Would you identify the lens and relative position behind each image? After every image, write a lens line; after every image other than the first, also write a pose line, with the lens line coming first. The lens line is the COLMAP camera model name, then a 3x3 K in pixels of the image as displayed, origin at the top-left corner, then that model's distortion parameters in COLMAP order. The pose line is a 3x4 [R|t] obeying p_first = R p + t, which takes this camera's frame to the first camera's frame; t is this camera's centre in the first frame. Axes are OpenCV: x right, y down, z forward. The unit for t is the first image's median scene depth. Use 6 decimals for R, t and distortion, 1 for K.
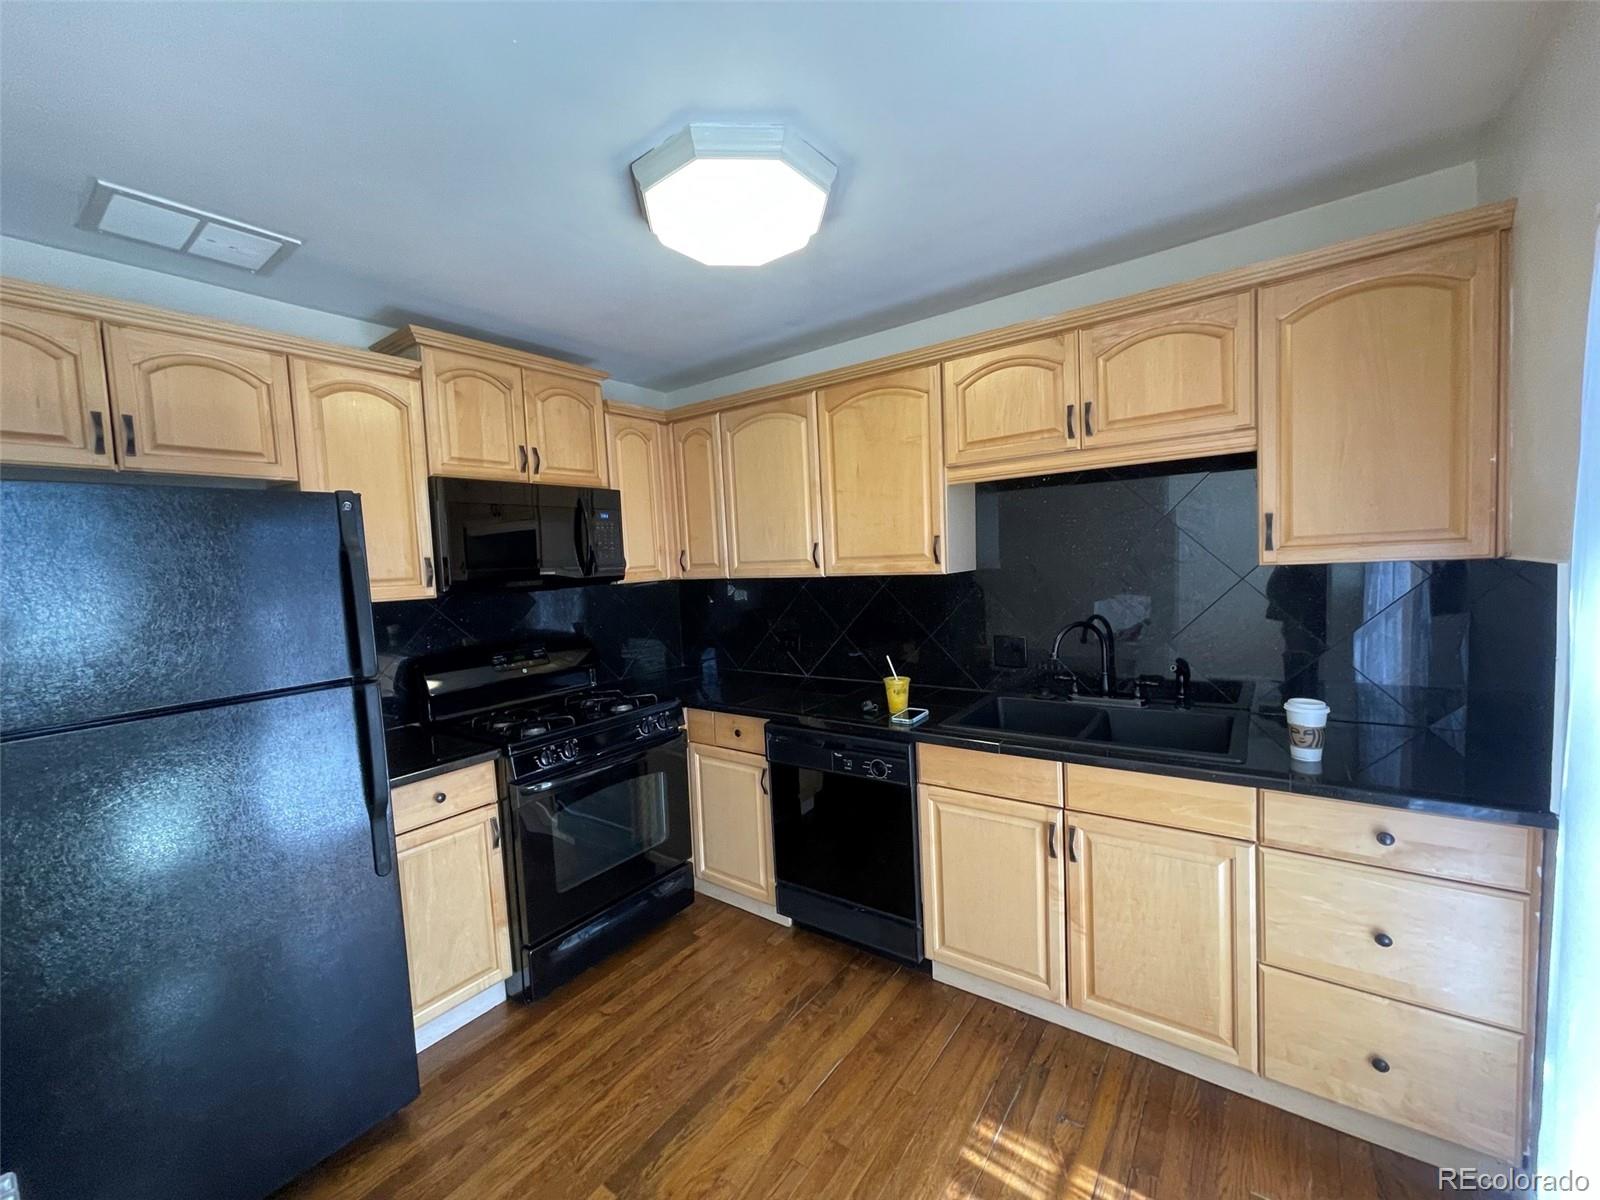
lens RADIAL K [[646.6, 0, 796.3], [0, 646.6, 593.4], [0, 0, 1]] dist [0.000387, 0.003131]
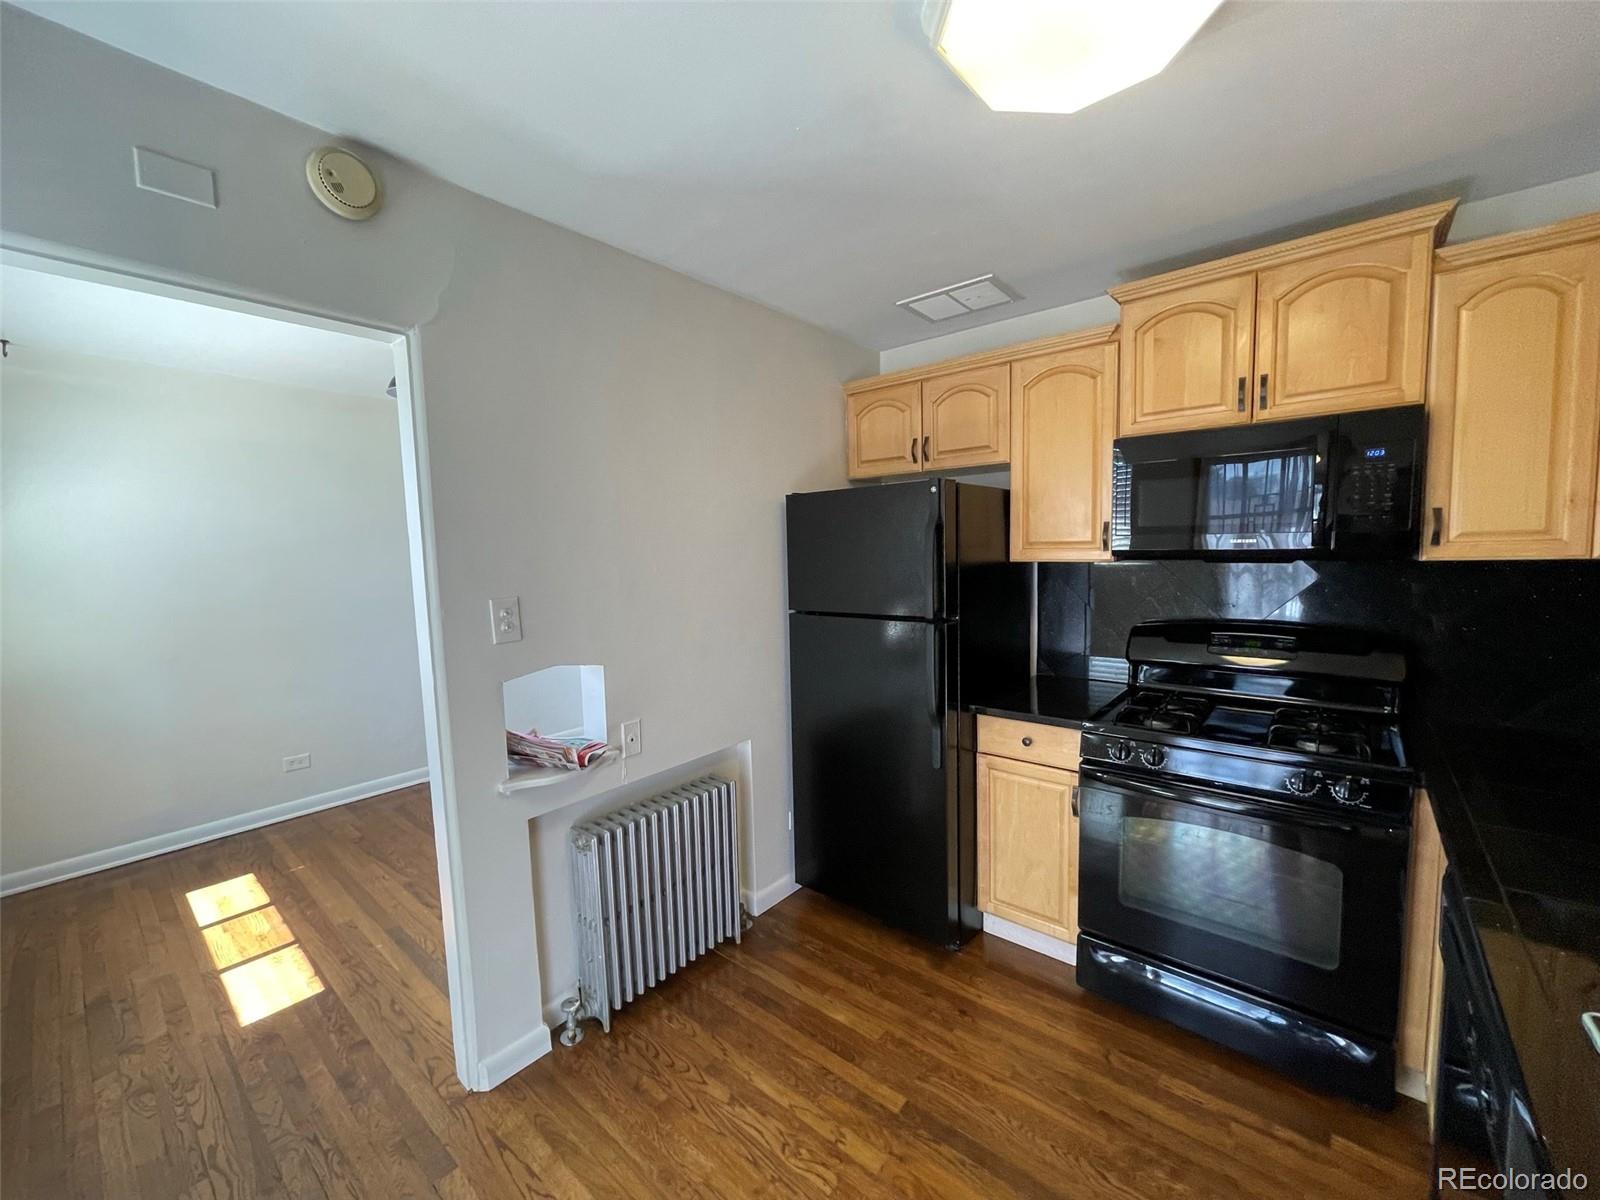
lens RADIAL K [[646.6, 0, 798.0], [0, 646.6, 600.7], [0, 0, 1]] dist [0.000387, 0.003131]
pose [[-0.063205, 0.134859, -0.988847, 0.510456], [-0.028580, 0.990177, 0.136867, -0.062235], [0.997591, 0.036912, -0.058730, 0.619378]]
